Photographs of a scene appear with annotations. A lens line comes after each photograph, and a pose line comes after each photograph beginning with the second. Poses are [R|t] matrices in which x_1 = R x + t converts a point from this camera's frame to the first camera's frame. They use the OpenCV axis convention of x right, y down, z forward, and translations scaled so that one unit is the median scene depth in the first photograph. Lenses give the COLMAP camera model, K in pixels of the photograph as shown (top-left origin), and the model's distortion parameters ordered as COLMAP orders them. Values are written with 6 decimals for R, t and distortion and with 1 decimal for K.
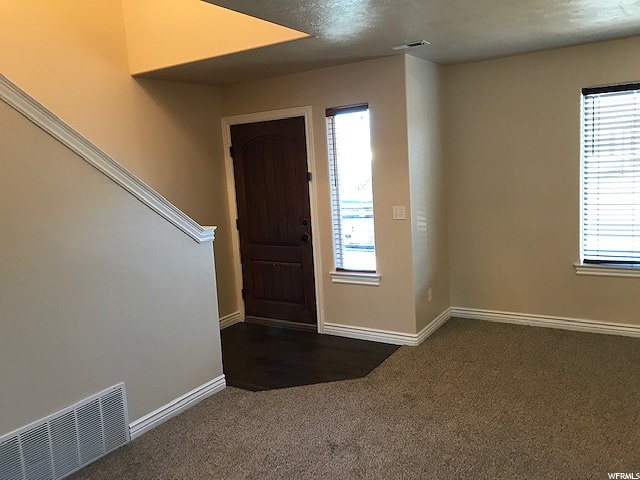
lens RADIAL K [[519.7, 0, 319.1], [0, 519.7, 235.9], [0, 0, 1]] dist [0.015626, -0.013602]
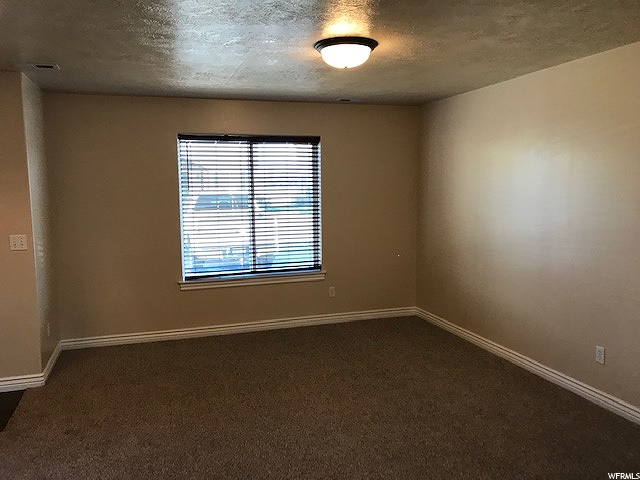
lens RADIAL K [[519.7, 0, 318.7], [0, 519.7, 244.4], [0, 0, 1]] dist [0.015626, -0.013602]
pose [[0.621237, -0.035780, 0.782805, -0.227668], [0.074202, 0.997154, -0.013309, 0.009155], [-0.780102, 0.066354, 0.622124, 0.021398]]
